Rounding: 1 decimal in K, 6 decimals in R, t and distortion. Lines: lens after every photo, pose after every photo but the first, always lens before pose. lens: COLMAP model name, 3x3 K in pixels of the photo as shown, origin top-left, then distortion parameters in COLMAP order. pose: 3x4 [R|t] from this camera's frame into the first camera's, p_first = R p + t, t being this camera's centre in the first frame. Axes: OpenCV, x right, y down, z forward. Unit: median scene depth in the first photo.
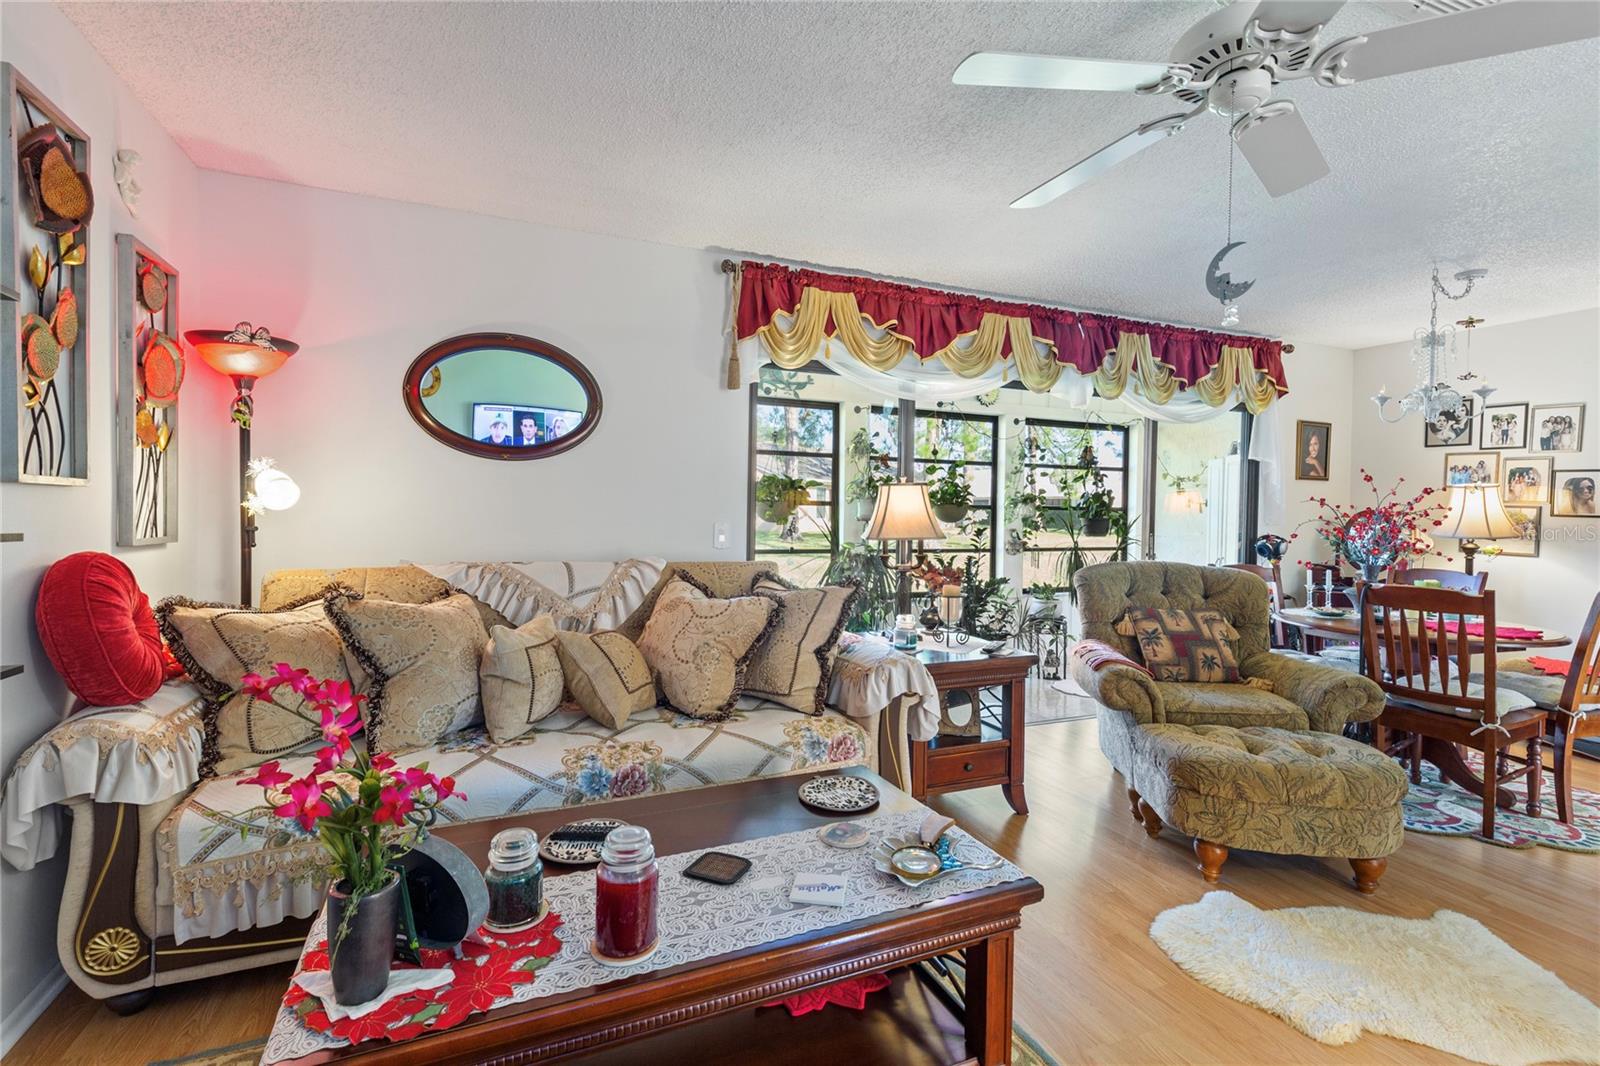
lens RADIAL K [[726.2, 0, 796.7], [0, 726.2, 516.7], [0, 0, 1]] dist [0.005355, -0.000869]
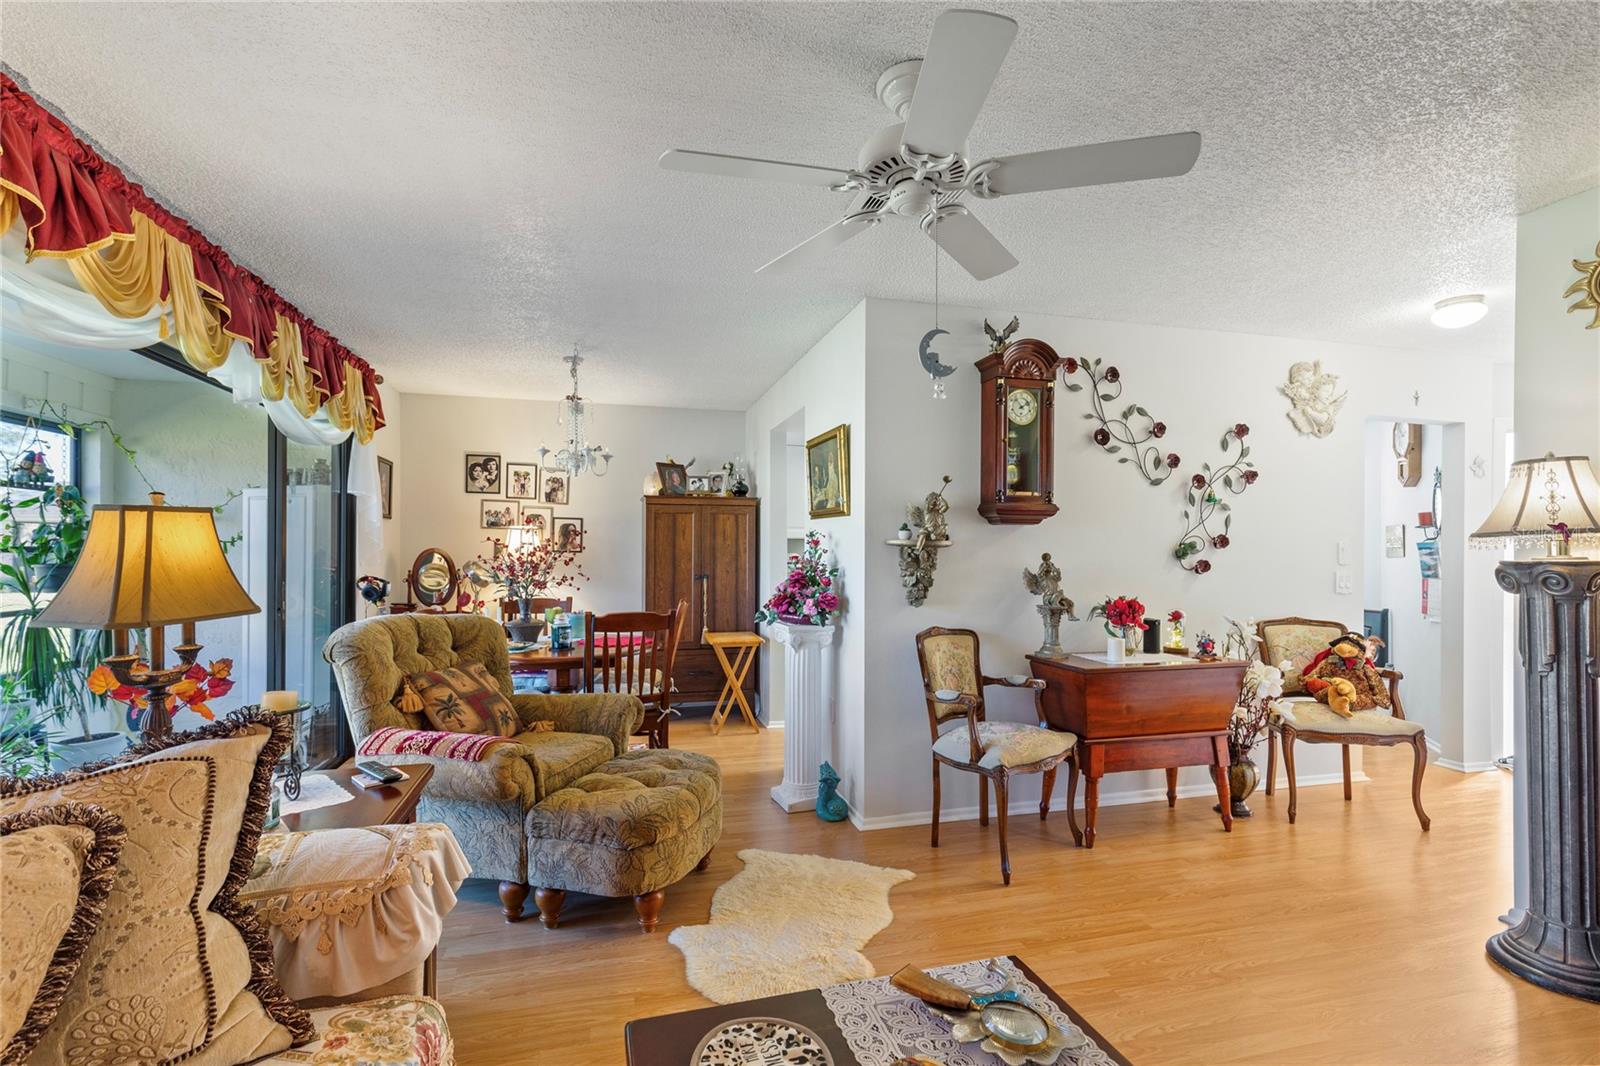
lens RADIAL K [[726.2, 0, 789.9], [0, 726.2, 549.3], [0, 0, 1]] dist [0.005355, -0.000869]
pose [[0.162855, -0.011430, 0.986584, -0.197324], [0.013128, 0.999869, 0.009417, -0.012143], [-0.986563, 0.011418, 0.162984, 0.349216]]
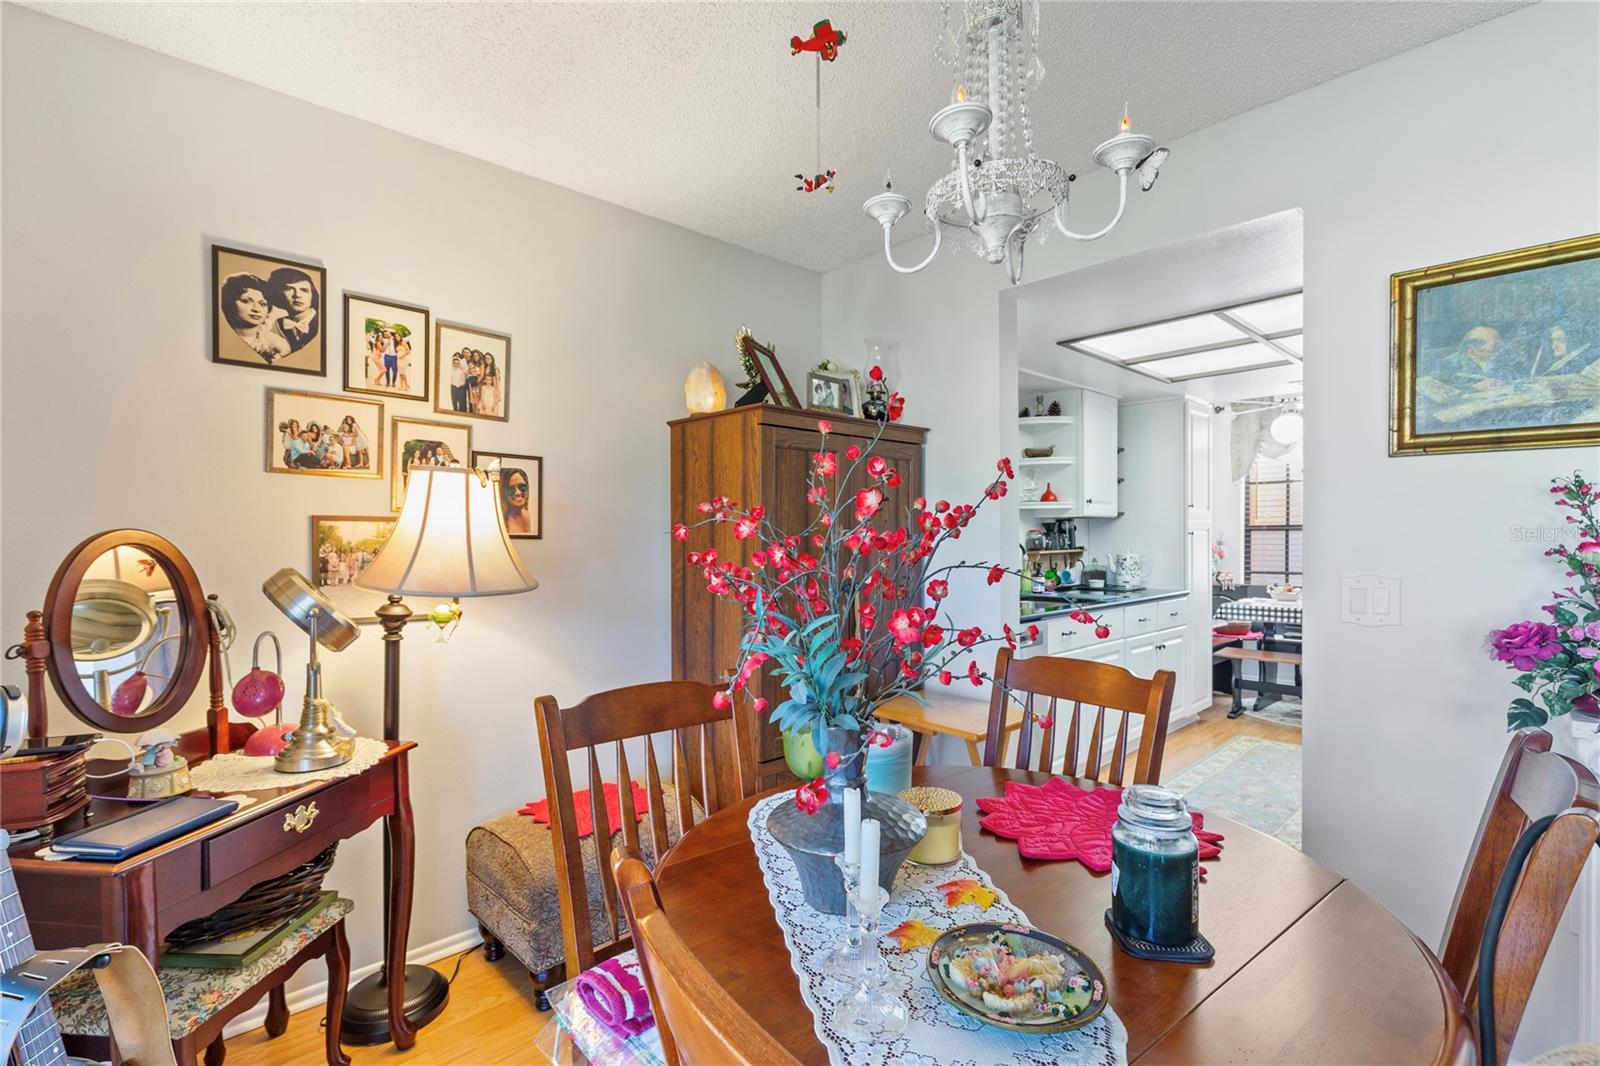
lens RADIAL K [[726.2, 0, 799.1], [0, 726.2, 549.2], [0, 0, 1]] dist [0.005355, -0.000869]
pose [[-0.317319, -0.035648, 0.947649, 0.447464], [0.011868, 0.999066, 0.041556, -0.011183], [-0.948245, 0.024433, -0.316599, 0.922021]]
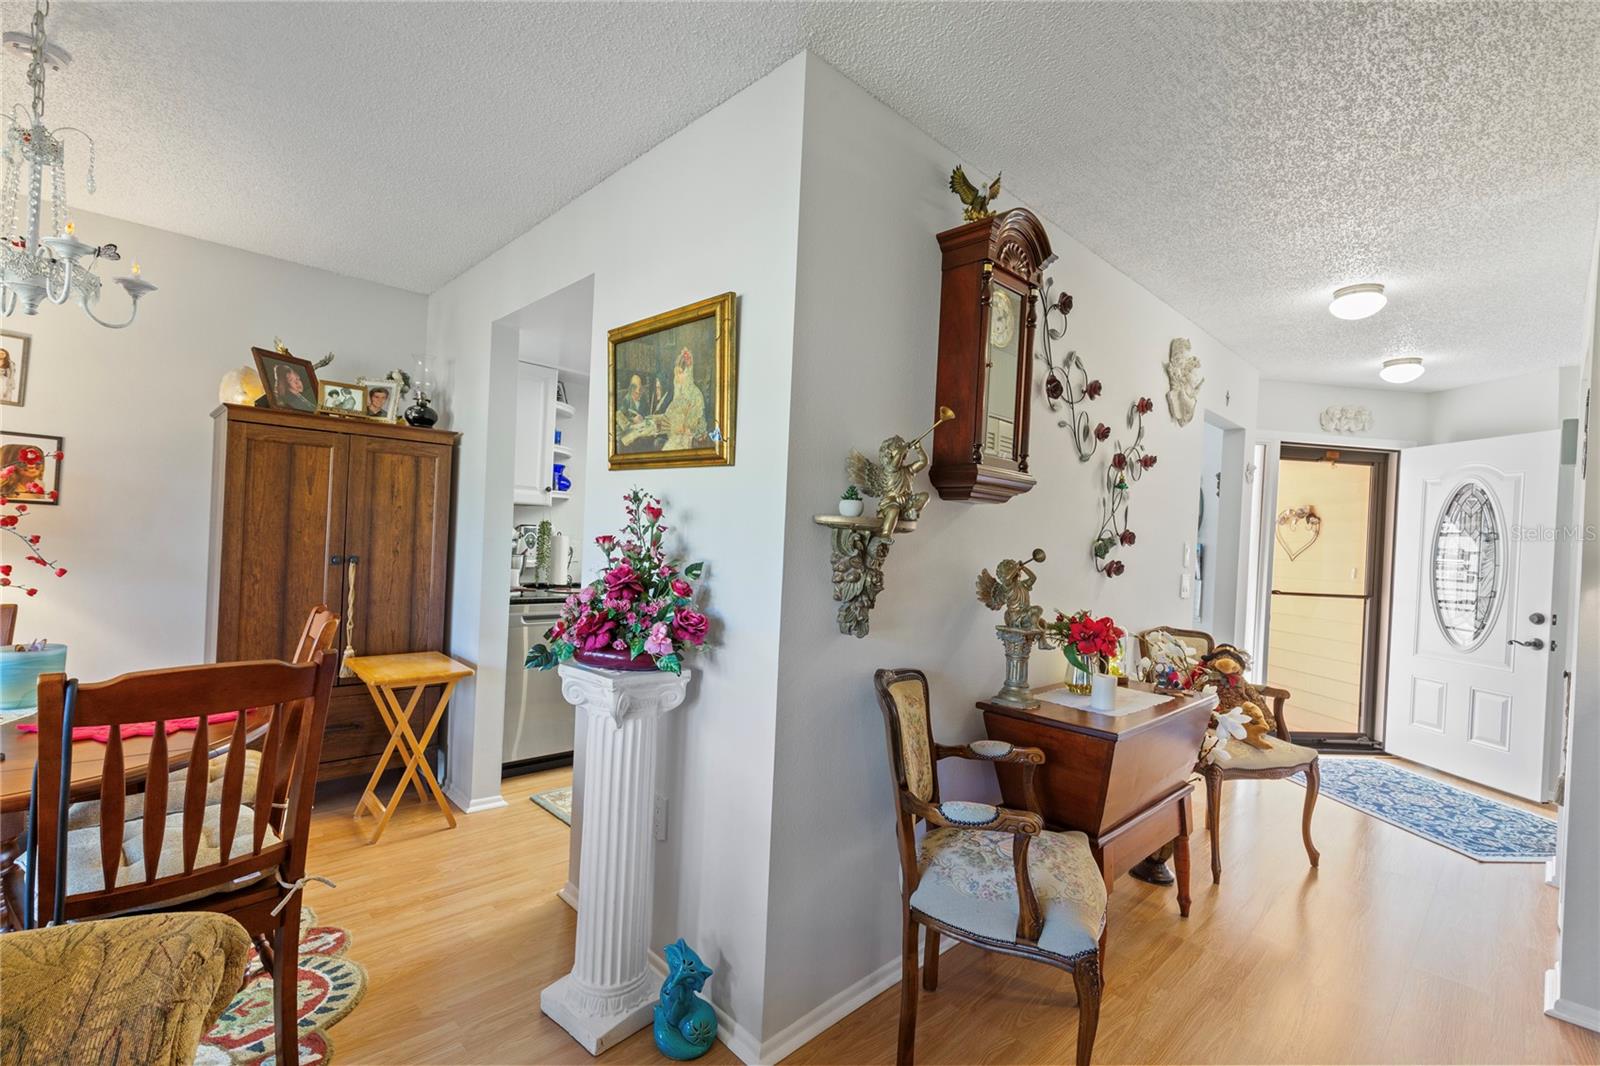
lens RADIAL K [[726.2, 0, 807.1], [0, 726.2, 539.7], [0, 0, 1]] dist [0.005355, -0.000869]
pose [[-0.336666, -0.034827, 0.940980, 0.176559], [-0.039032, 0.998973, 0.023009, -0.008919], [-0.940815, -0.028982, -0.337679, 0.514215]]
